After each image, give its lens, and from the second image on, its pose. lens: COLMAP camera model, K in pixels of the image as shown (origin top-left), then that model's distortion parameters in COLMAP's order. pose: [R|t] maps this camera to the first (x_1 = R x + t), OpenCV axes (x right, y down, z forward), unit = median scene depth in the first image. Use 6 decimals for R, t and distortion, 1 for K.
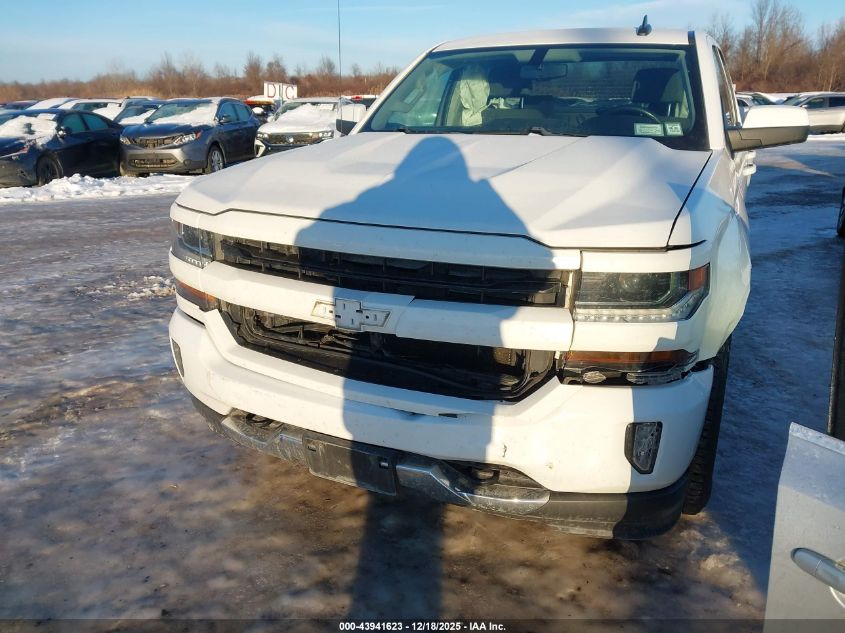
lens RADIAL K [[636.6, 0, 422.2], [0, 636.6, 351.4], [0, 0, 1]] dist [0.020726, -0.000869]
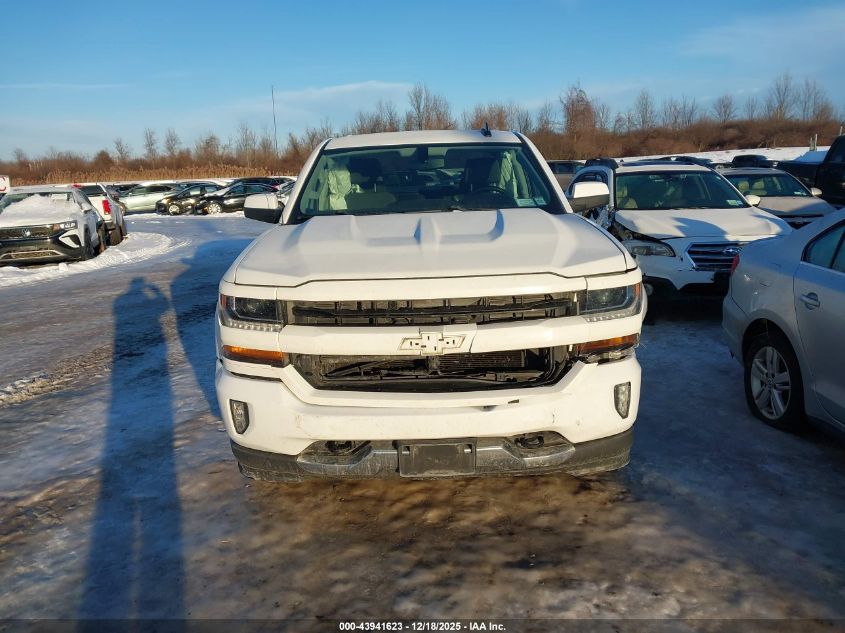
lens RADIAL K [[636.6, 0, 422.2], [0, 636.6, 351.4], [0, 0, 1]] dist [0.020726, -0.000869]
pose [[0.901462, -0.145606, 0.407633, -0.569110], [0.190328, 0.979139, -0.071153, 0.042121], [-0.388768, 0.141726, 0.910370, -0.191351]]
